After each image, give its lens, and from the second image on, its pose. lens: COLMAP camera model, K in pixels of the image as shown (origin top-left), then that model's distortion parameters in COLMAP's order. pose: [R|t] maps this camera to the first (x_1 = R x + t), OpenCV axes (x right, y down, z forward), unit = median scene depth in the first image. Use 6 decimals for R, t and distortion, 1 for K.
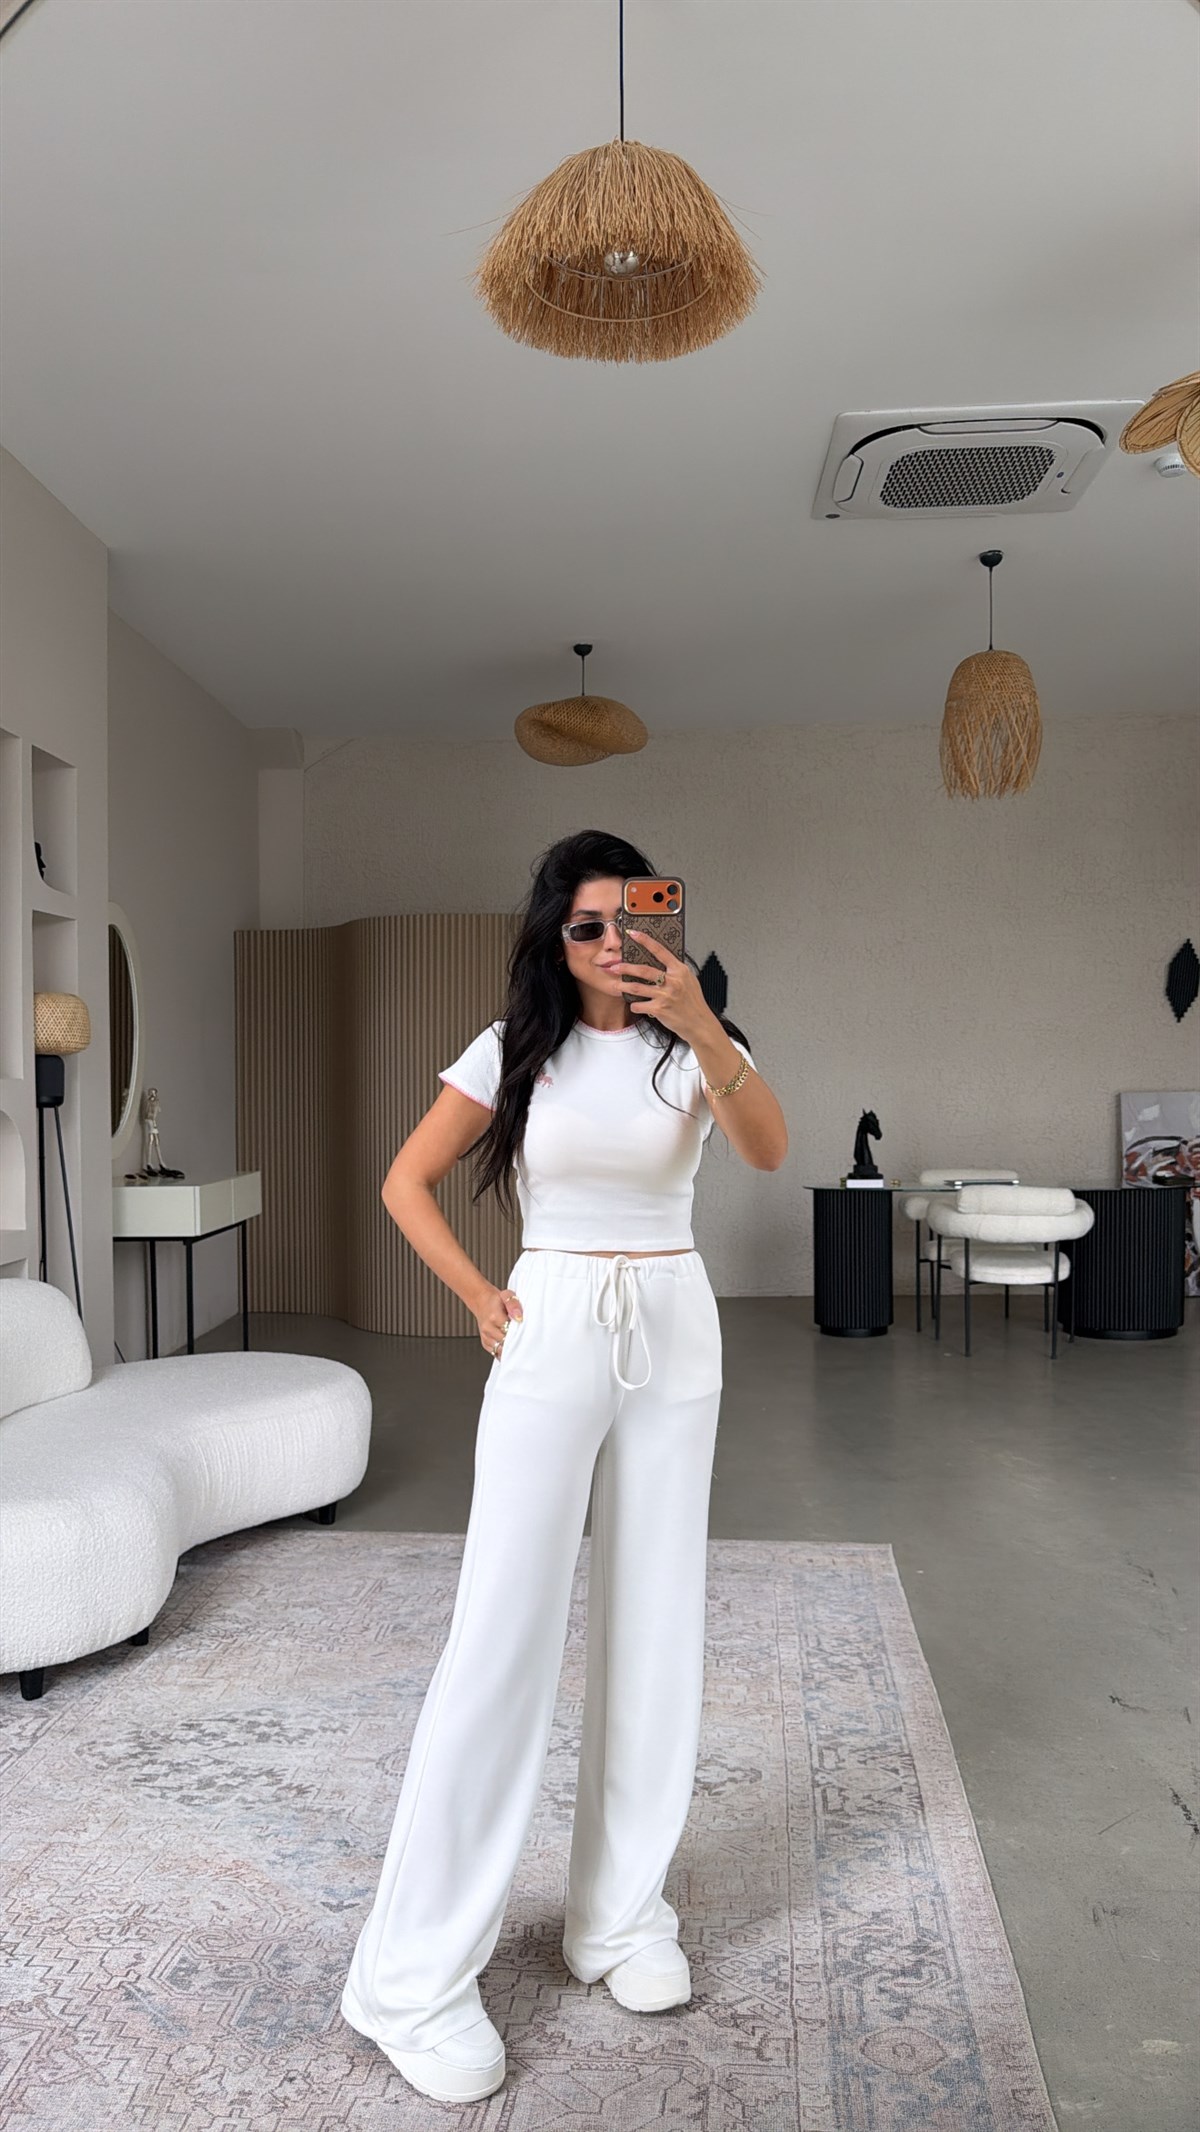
lens RADIAL K [[1604.3, 0, 580.6], [0, 1604.3, 1078.5], [0, 0, 1]] dist [0.011276, 0.005041]
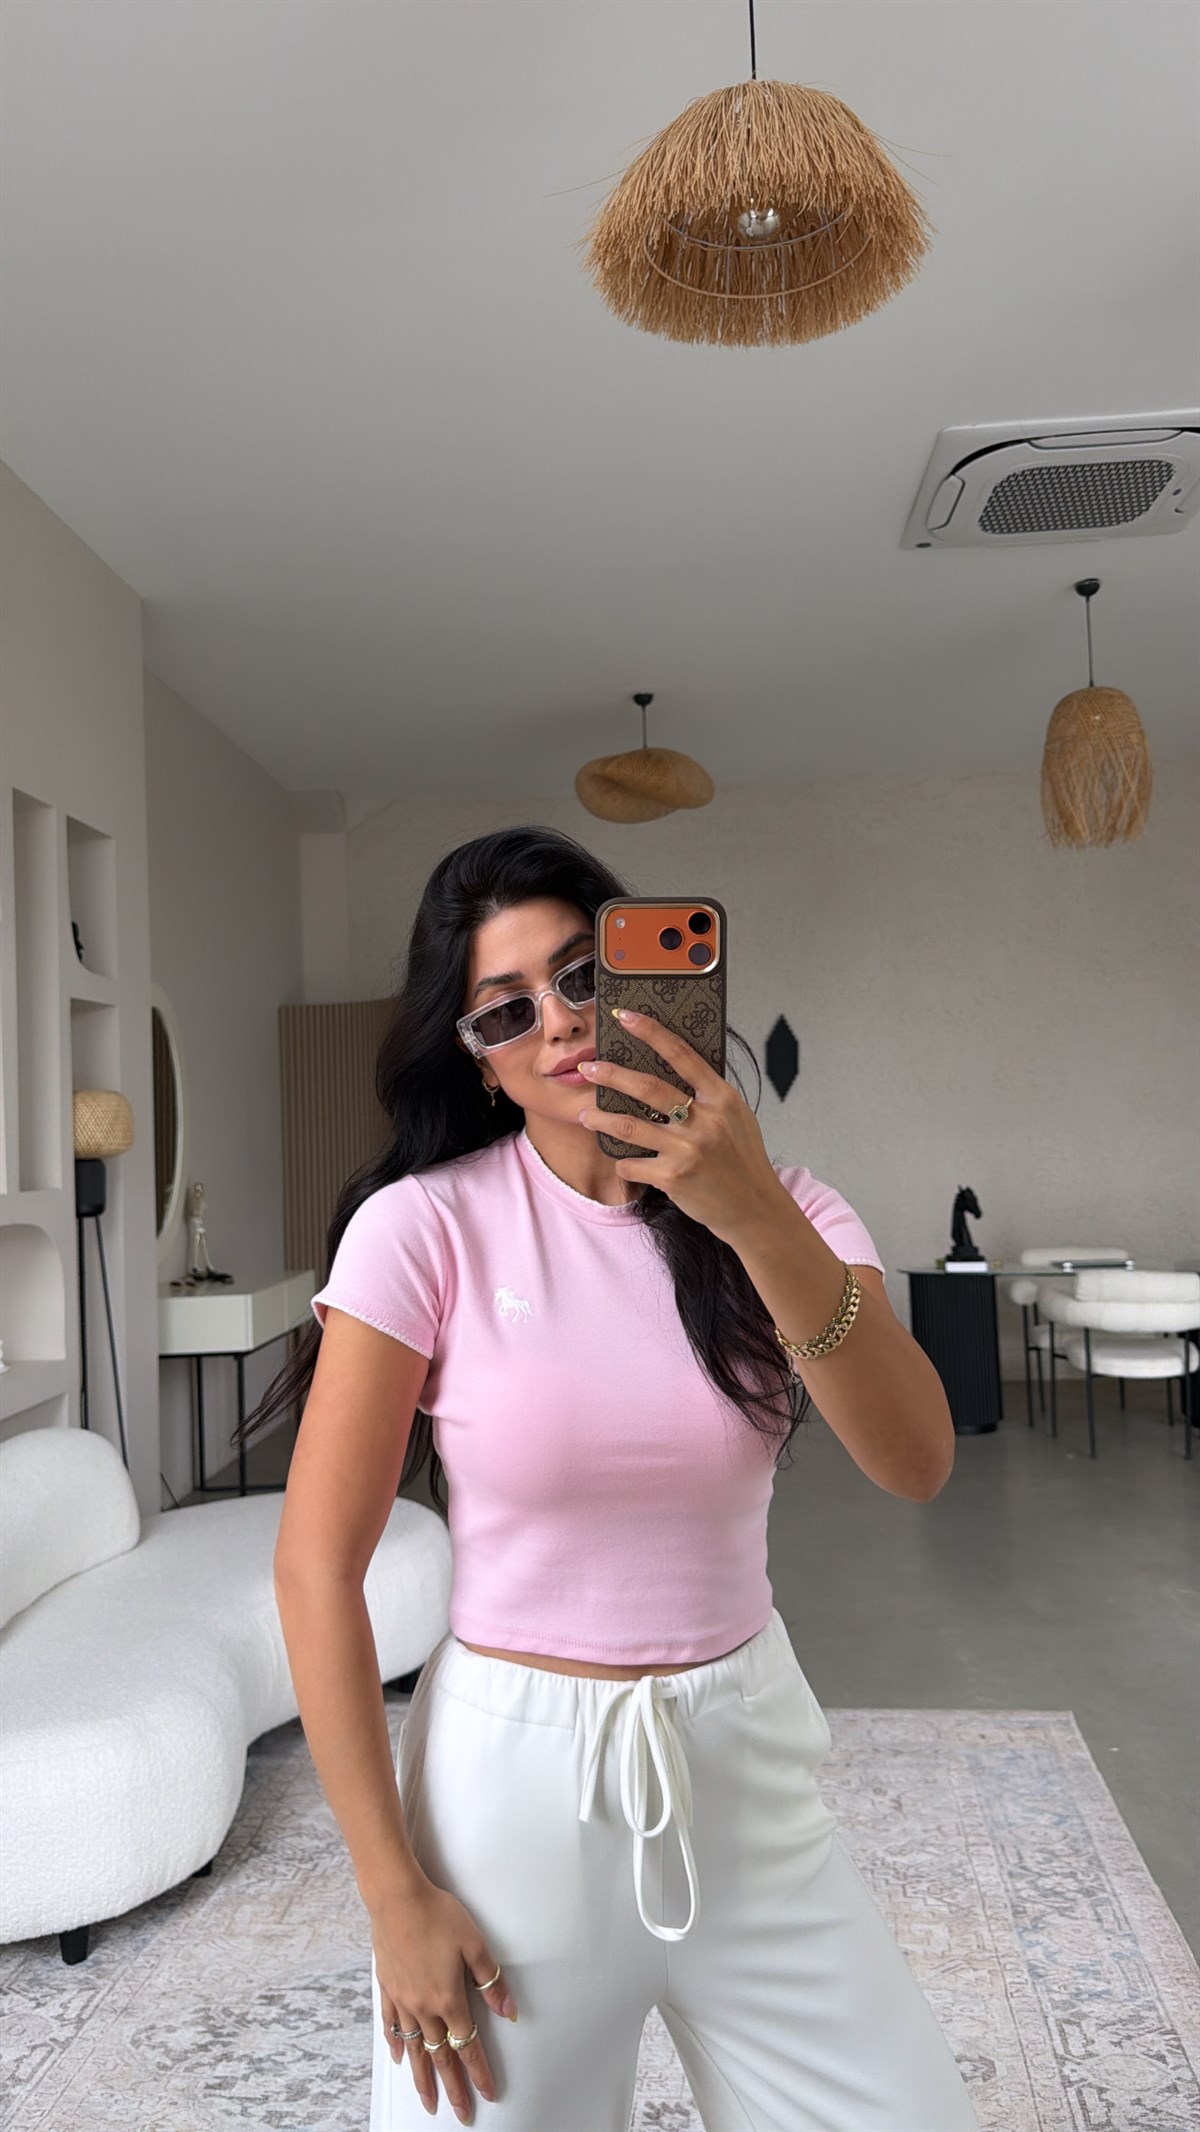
lens RADIAL K [[1584.3, 0, 596.7], [0, 1584.3, 1069.1], [0, 0, 1]] dist [0.041044, -0.036988]
pose [[0.999661, -0.025613, 0.004600, -0.069949], [0.025777, 0.998867, -0.040014, -0.032042], [-0.003570, 0.040119, 0.999189, 0.172214]]
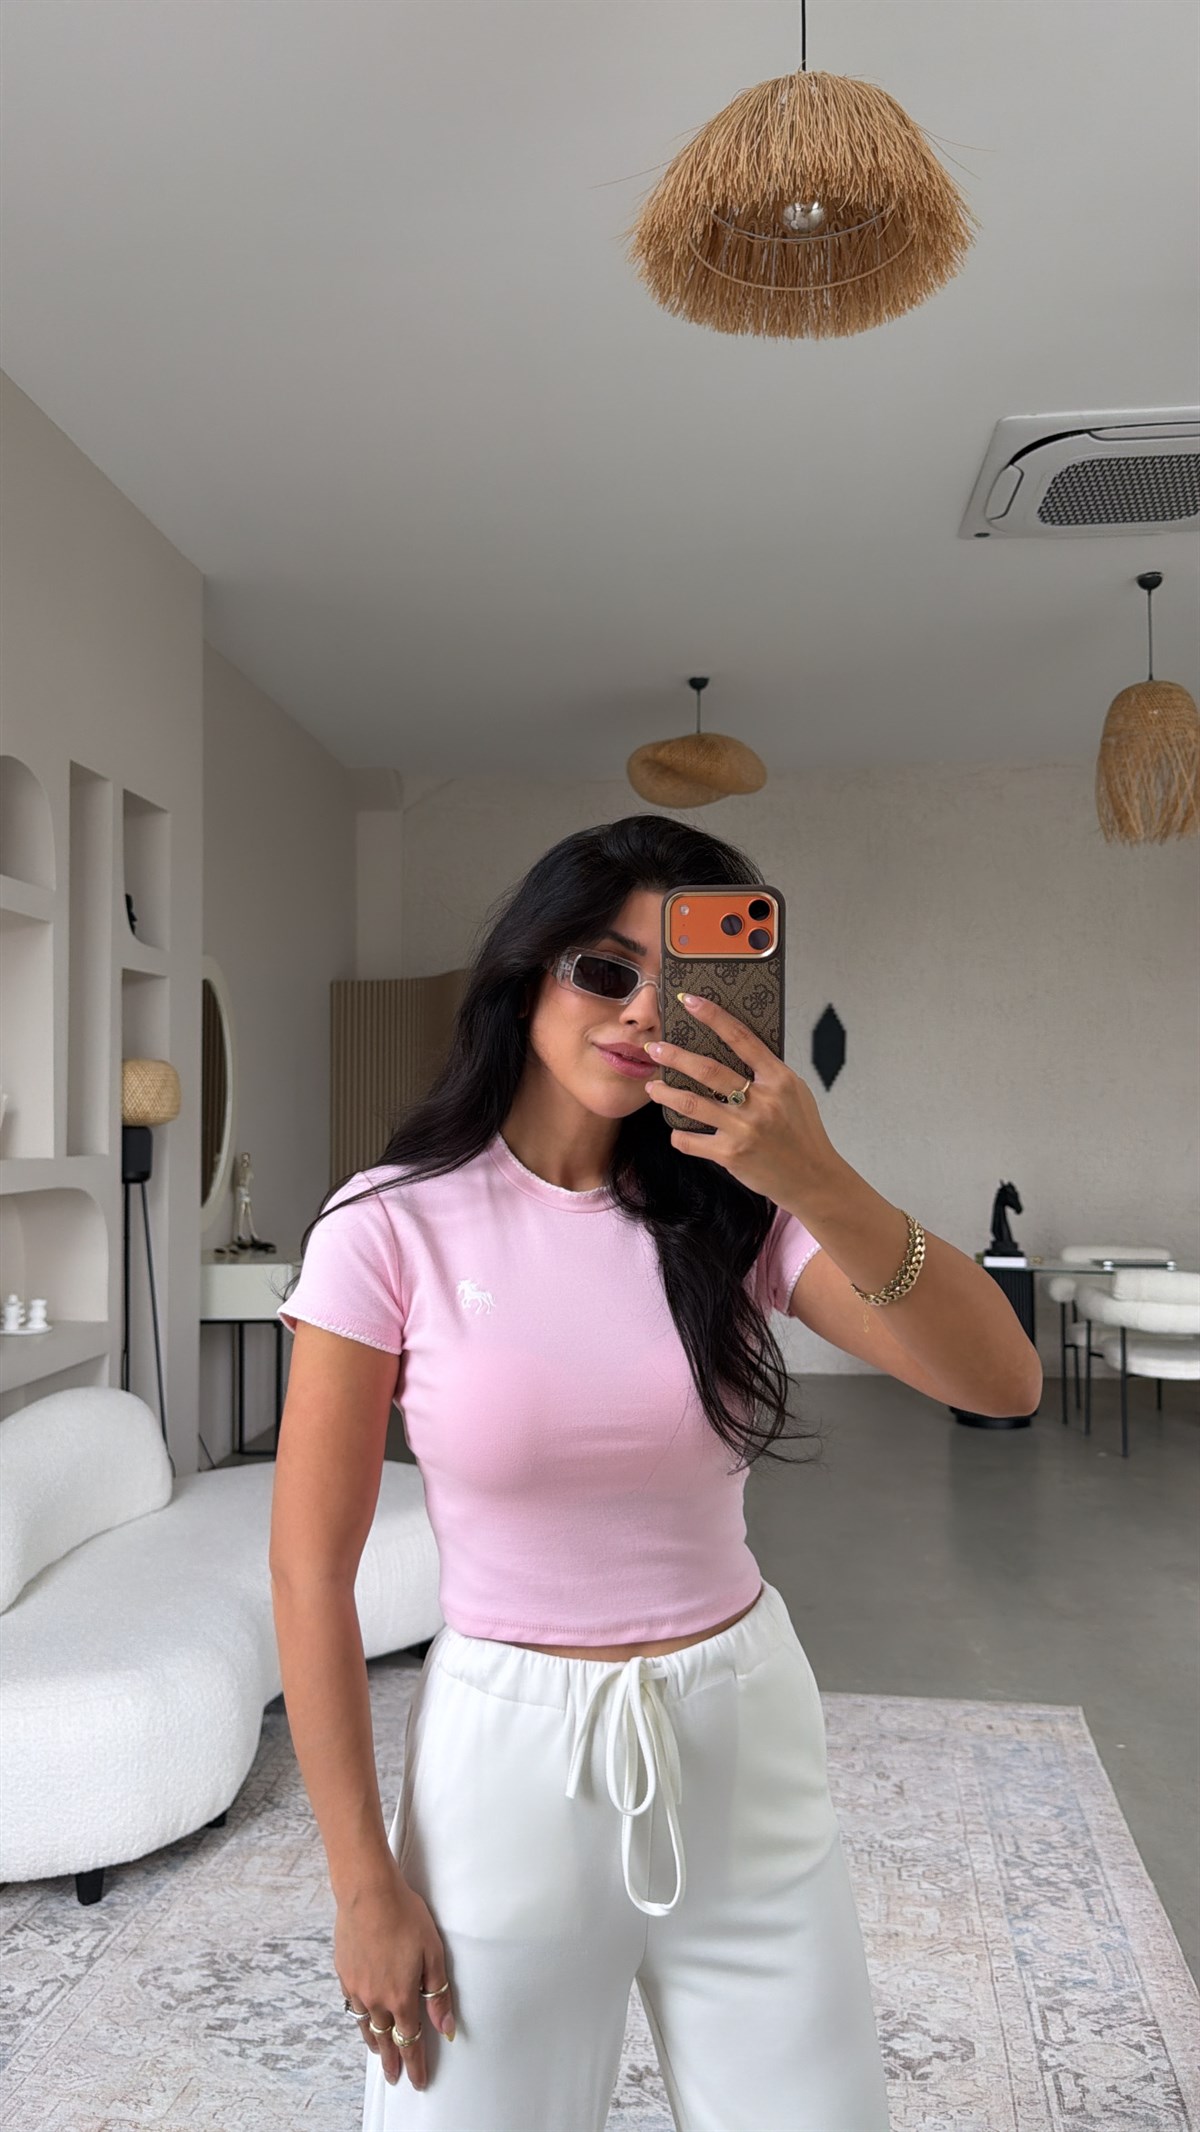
lens RADIAL K [[1589.8, 0, 603.0], [0, 1589.8, 1073.5], [0, 0, 1]] dist [0.041061, -0.036779]
pose [[0.999505, 0.005242, -0.031015, -0.048028], [-0.006030, 0.999660, -0.025370, -0.033766], [0.030871, 0.025545, 0.999197, 0.158465]]
